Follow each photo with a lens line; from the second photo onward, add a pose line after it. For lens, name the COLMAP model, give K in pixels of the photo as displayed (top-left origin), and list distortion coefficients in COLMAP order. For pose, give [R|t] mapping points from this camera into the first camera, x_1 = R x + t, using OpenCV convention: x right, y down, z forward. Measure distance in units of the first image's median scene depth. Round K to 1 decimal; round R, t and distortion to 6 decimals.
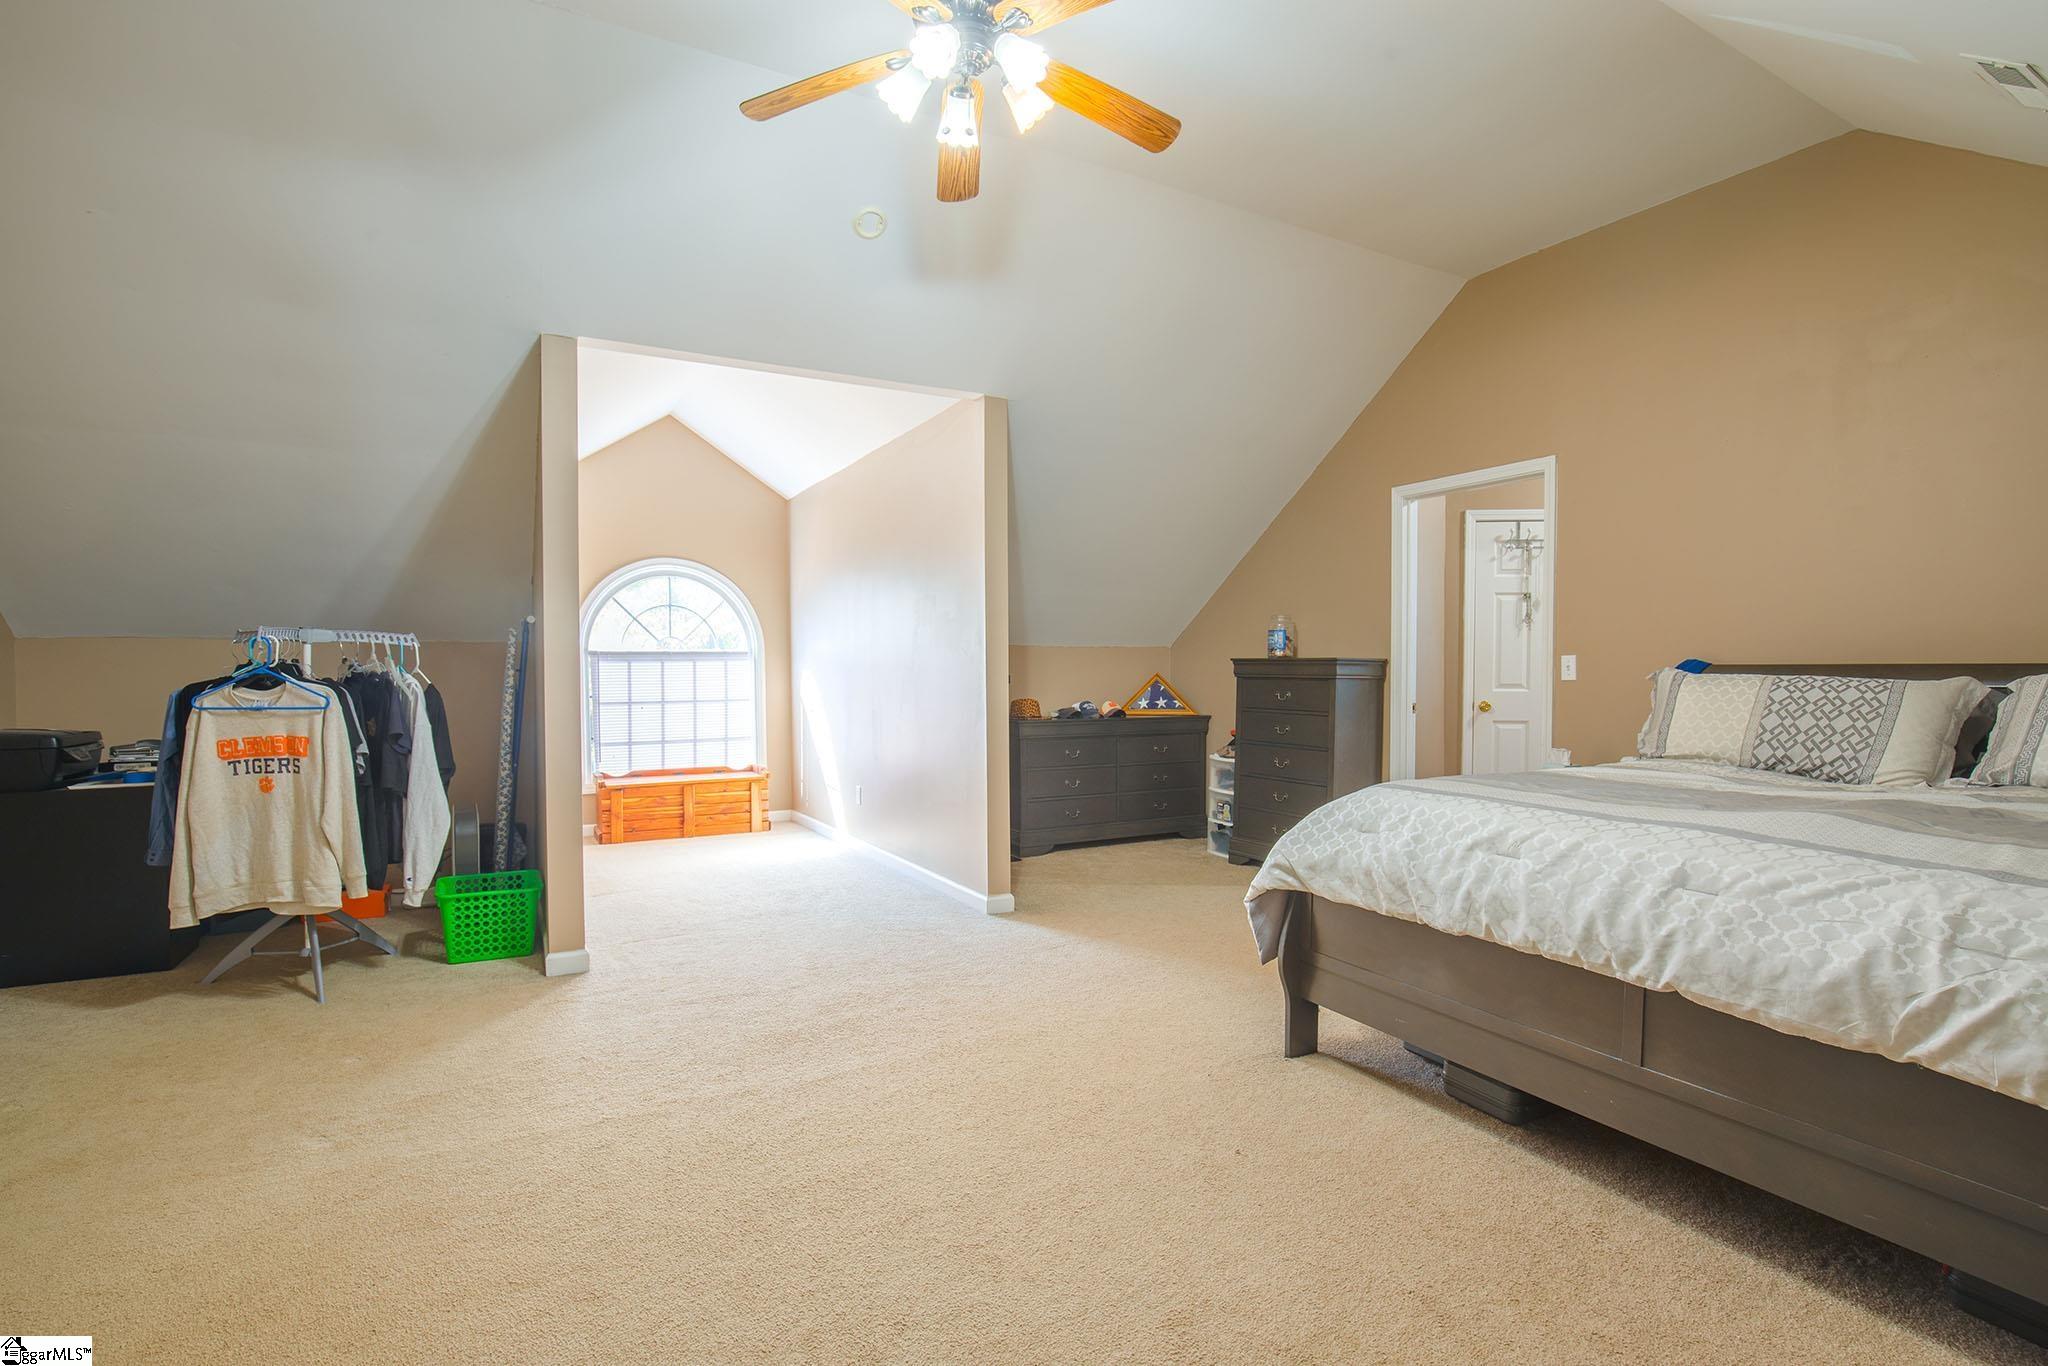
lens RADIAL K [[973.7, 0, 1024.0], [0, 973.7, 683.0], [0, 0, 1]] dist [-0.032651, 0.000497]
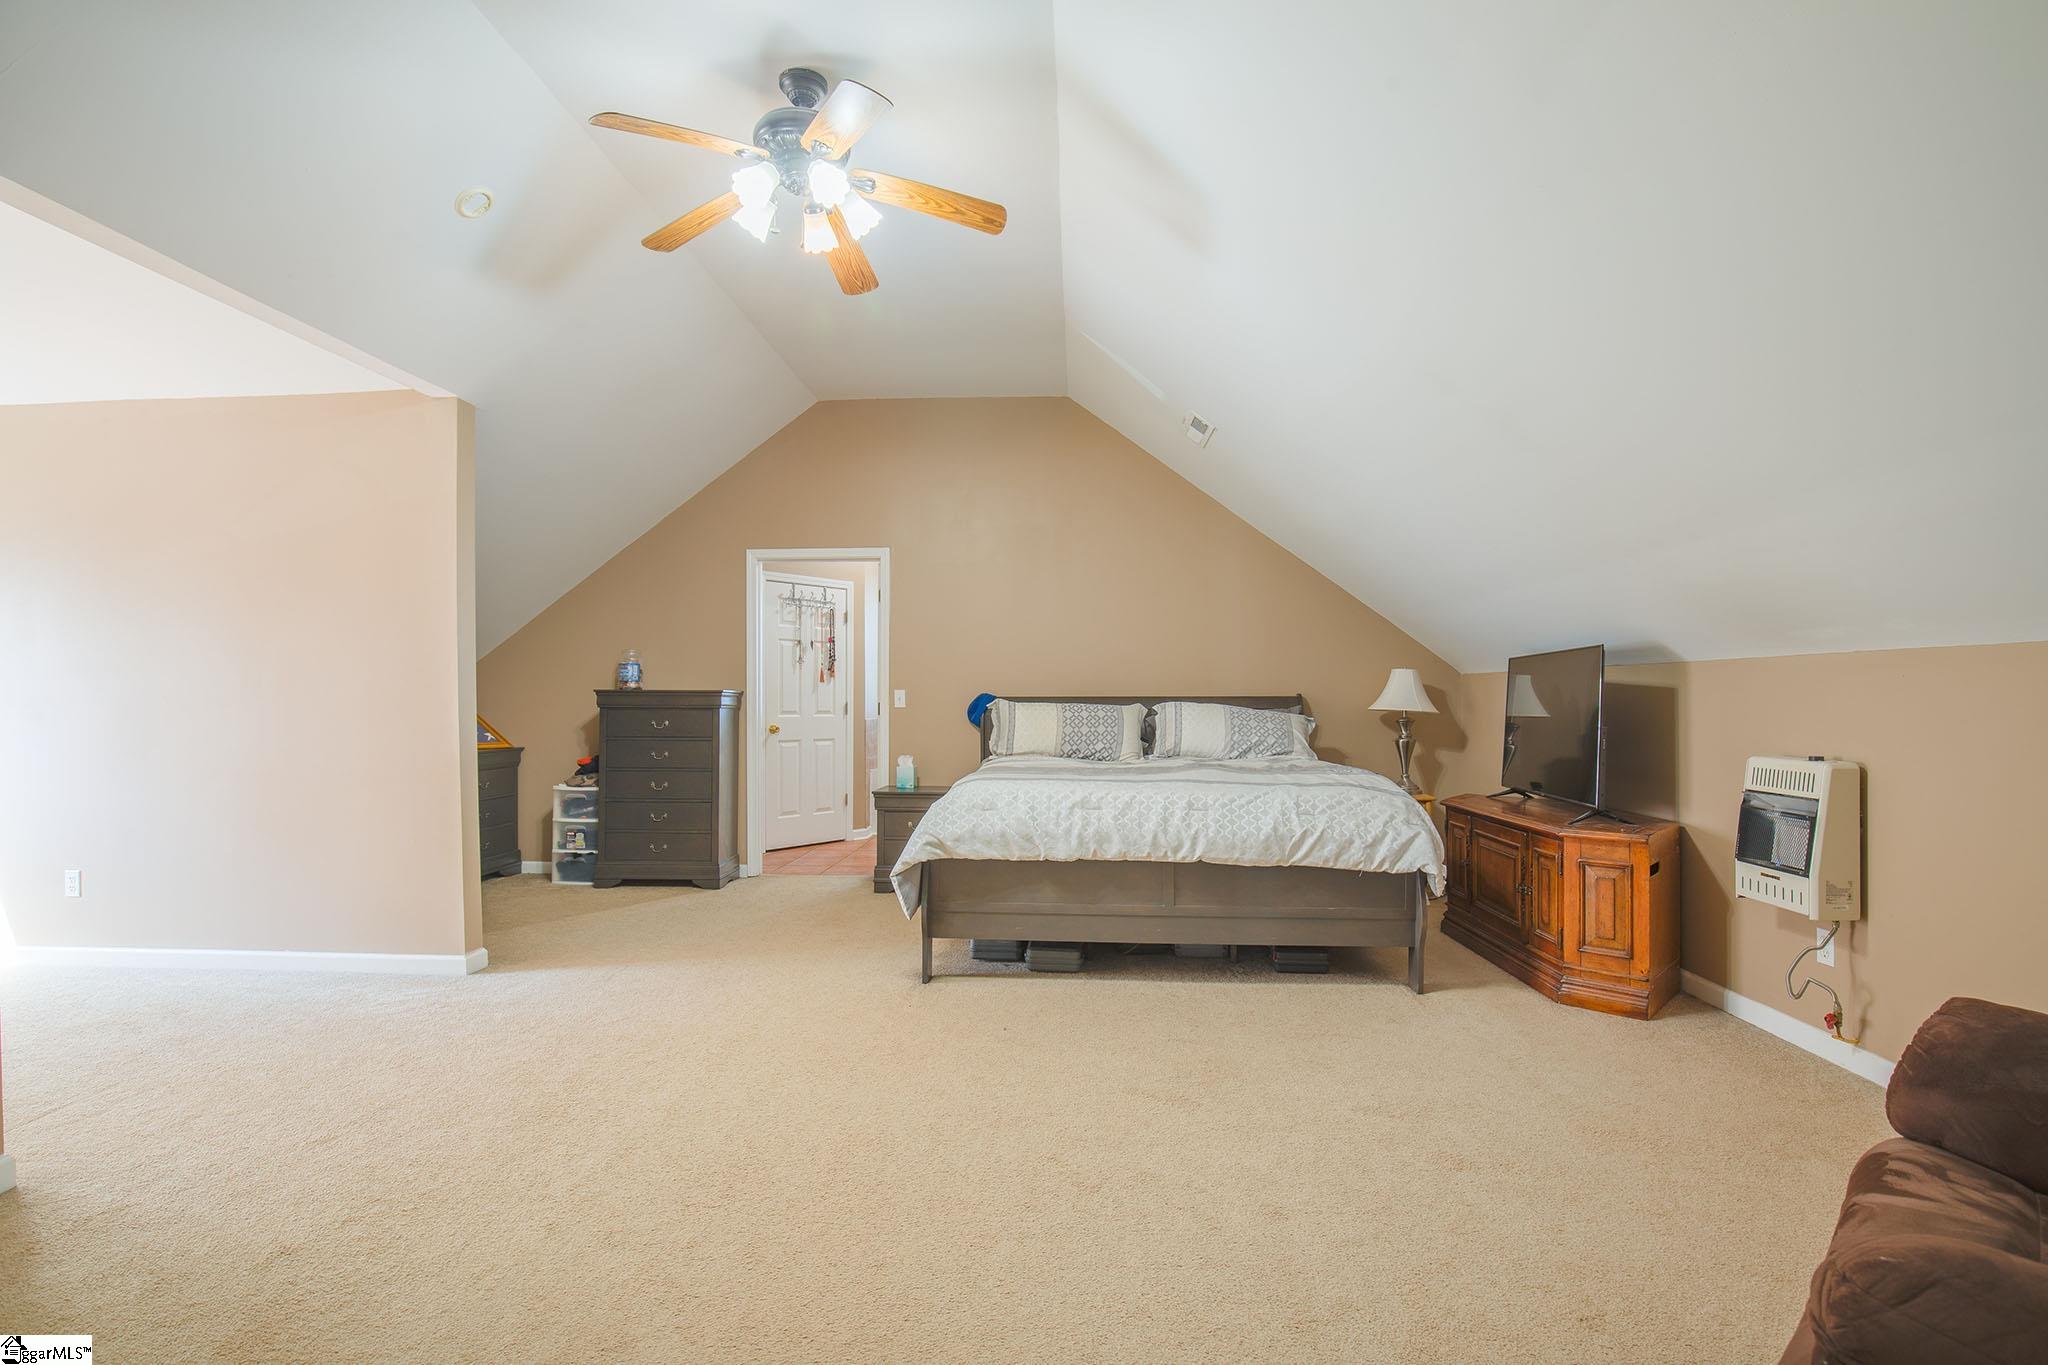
lens RADIAL K [[949.7, 0, 1023.6], [0, 949.7, 690.5], [0, 0, 1]] dist [-0.030505, 0.001082]
pose [[0.530093, 0.004940, 0.847925, -0.803186], [0.013192, 0.999814, -0.014072, -0.009007], [-0.847837, 0.018645, 0.529929, 0.160197]]
